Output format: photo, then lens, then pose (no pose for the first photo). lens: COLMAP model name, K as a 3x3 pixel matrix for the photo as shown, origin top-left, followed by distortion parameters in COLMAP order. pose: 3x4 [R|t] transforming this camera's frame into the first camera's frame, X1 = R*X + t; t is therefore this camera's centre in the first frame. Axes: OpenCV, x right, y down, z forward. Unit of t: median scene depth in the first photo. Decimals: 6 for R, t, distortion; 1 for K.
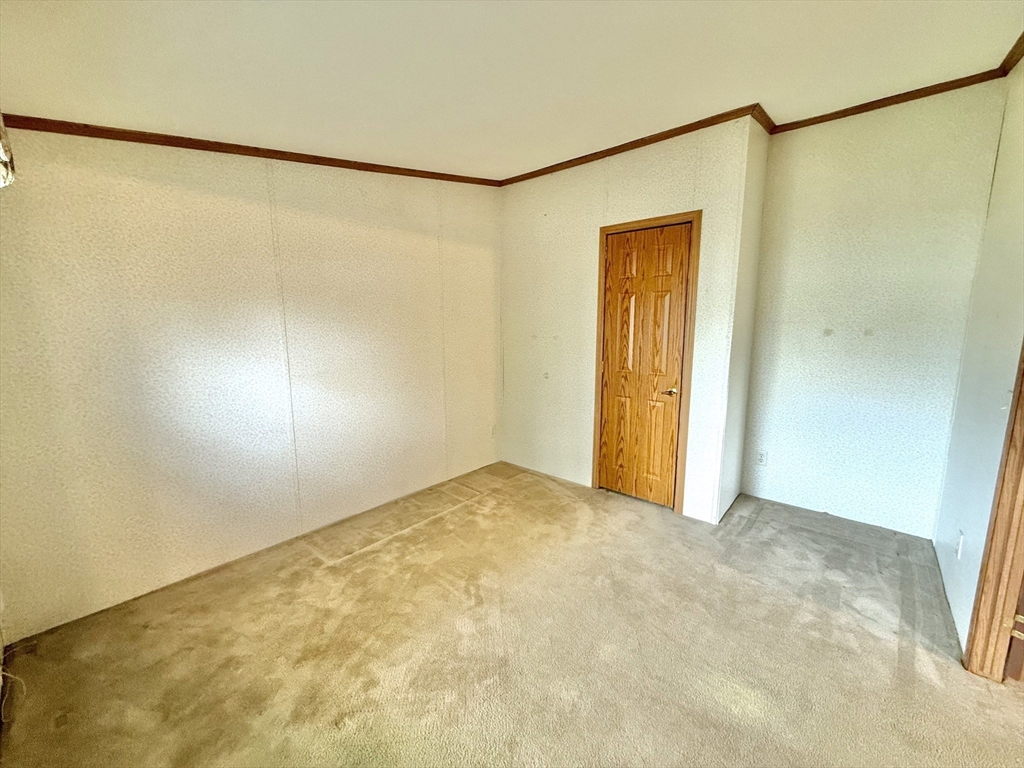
lens RADIAL K [[407.7, 0, 511.2], [0, 407.7, 382.7], [0, 0, 1]] dist [0.001406, -0.000522]
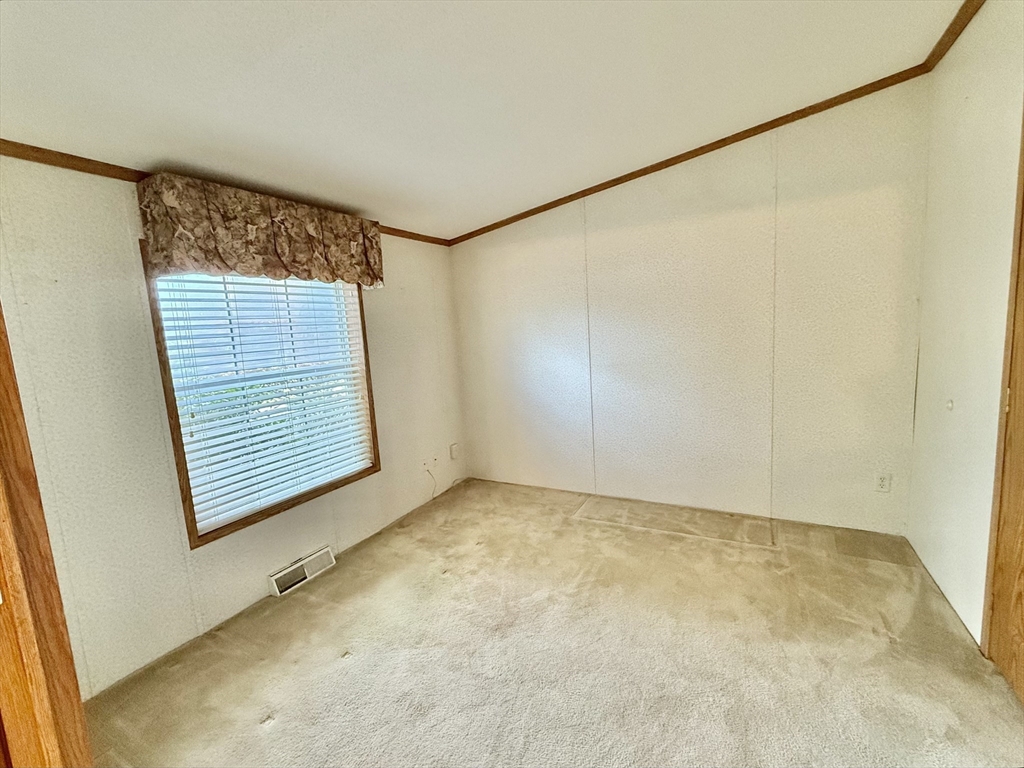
lens RADIAL K [[443.0, 0, 512.0], [0, 443.0, 384.0], [0, 0, 1]] dist [-0.001513, -0.000518]
pose [[0.225262, 0.116044, -0.967363, 0.649417], [-0.088019, 0.991246, 0.098413, -0.063818], [0.970314, 0.062977, 0.233504, 0.397681]]
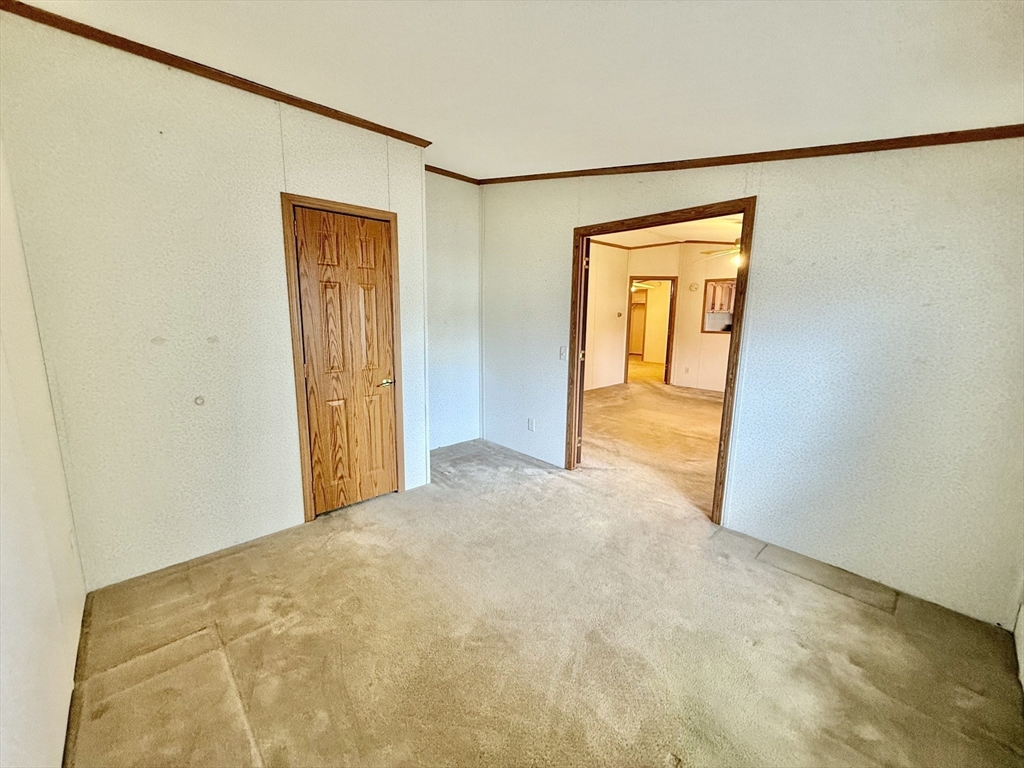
lens RADIAL K [[407.7, 0, 511.2], [0, 407.7, 382.7], [0, 0, 1]] dist [0.001406, -0.000522]
pose [[0.100208, -0.165565, 0.981095, -0.603324], [0.139875, 0.978609, 0.150859, -0.091329], [-0.985085, 0.122114, 0.121223, 0.567888]]
